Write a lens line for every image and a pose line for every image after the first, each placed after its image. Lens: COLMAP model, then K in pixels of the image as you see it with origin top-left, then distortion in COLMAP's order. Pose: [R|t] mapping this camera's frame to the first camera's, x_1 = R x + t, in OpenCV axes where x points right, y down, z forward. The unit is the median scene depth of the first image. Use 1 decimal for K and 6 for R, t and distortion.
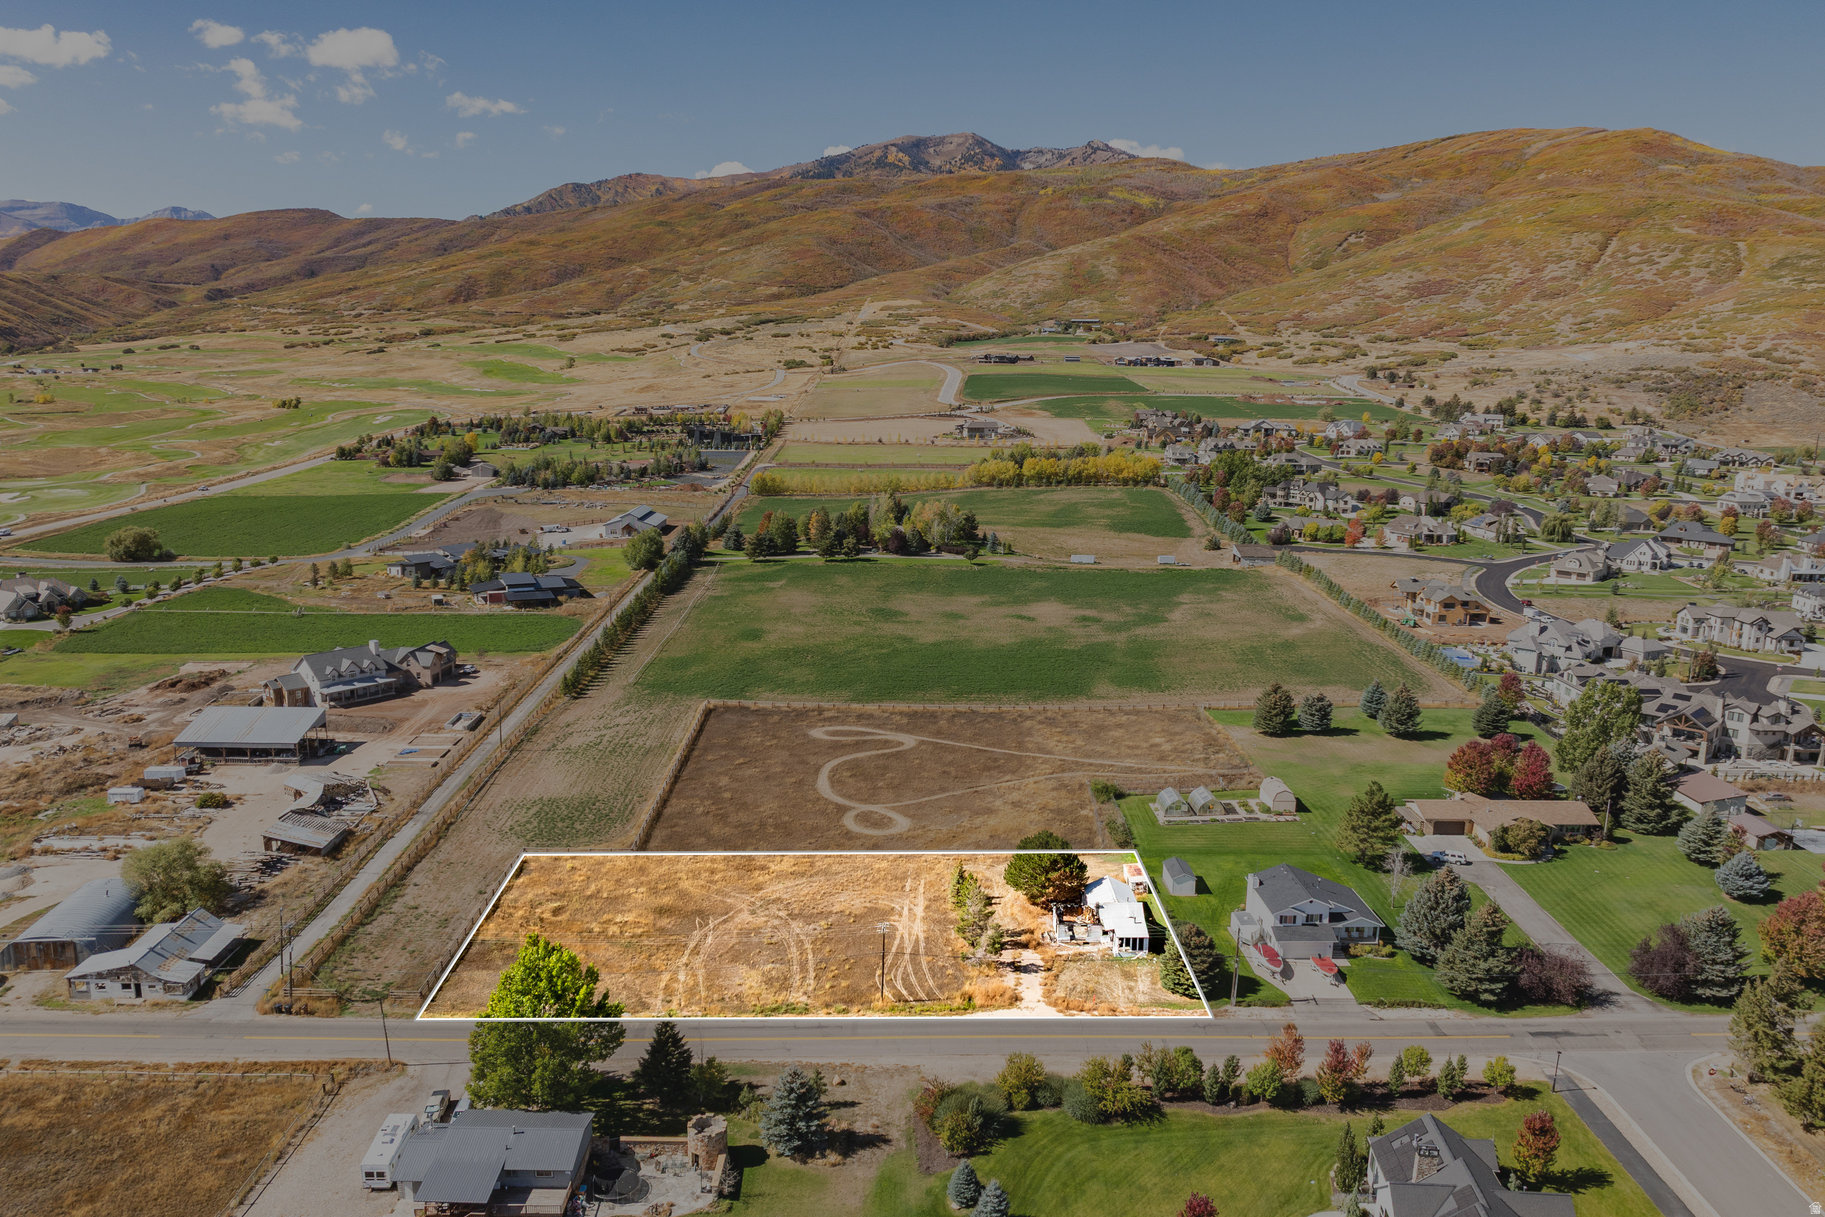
lens RADIAL K [[1344.5, 0, 926.0], [0, 1344.5, 607.5], [0, 0, 1]] dist [-0.036127, -0.002910]
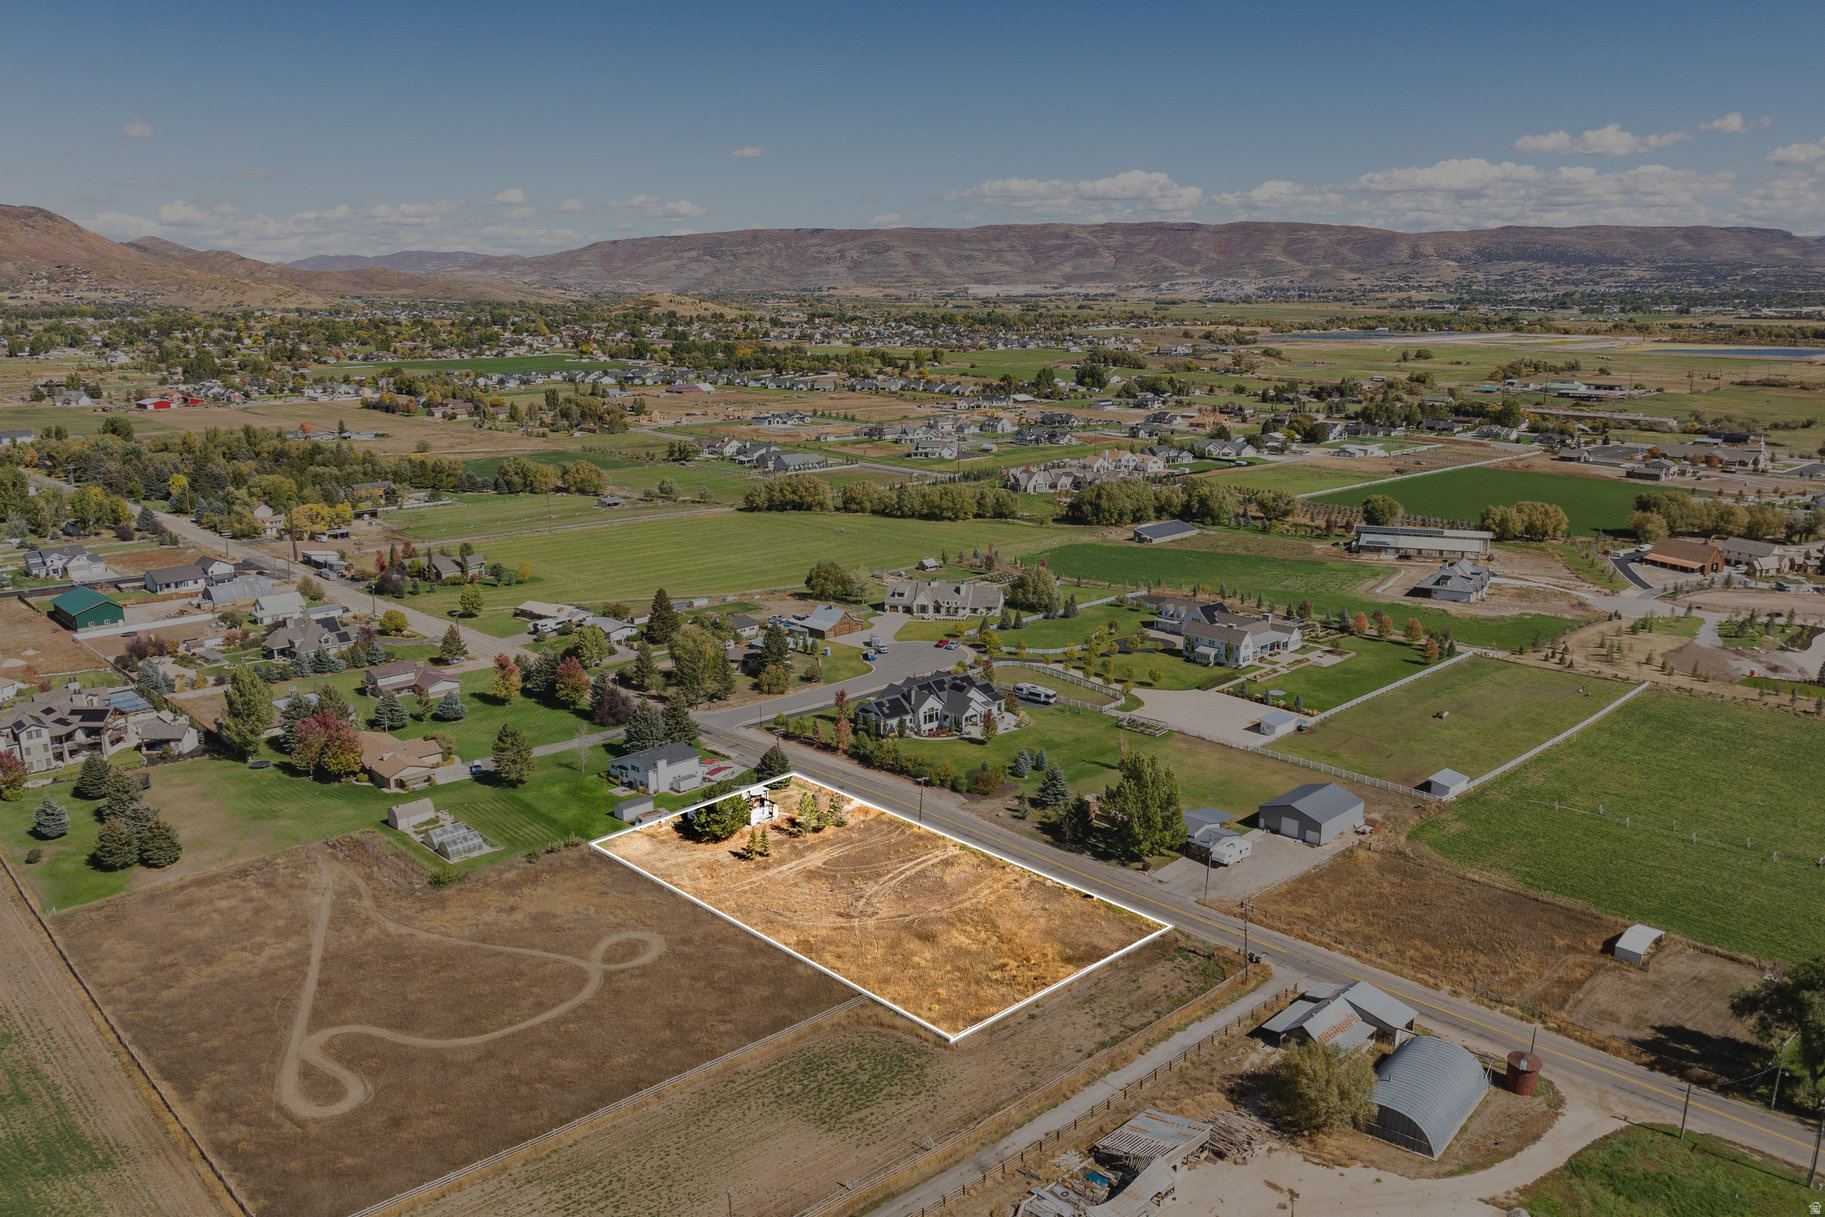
lens RADIAL K [[1344.5, 0, 926.0], [0, 1344.5, 607.5], [0, 0, 1]] dist [-0.036127, -0.002910]
pose [[-0.686745, -0.181588, 0.703851, -0.329568], [0.126666, 0.923585, 0.361865, -0.153567], [-0.715777, 0.337663, -0.611267, 0.561896]]
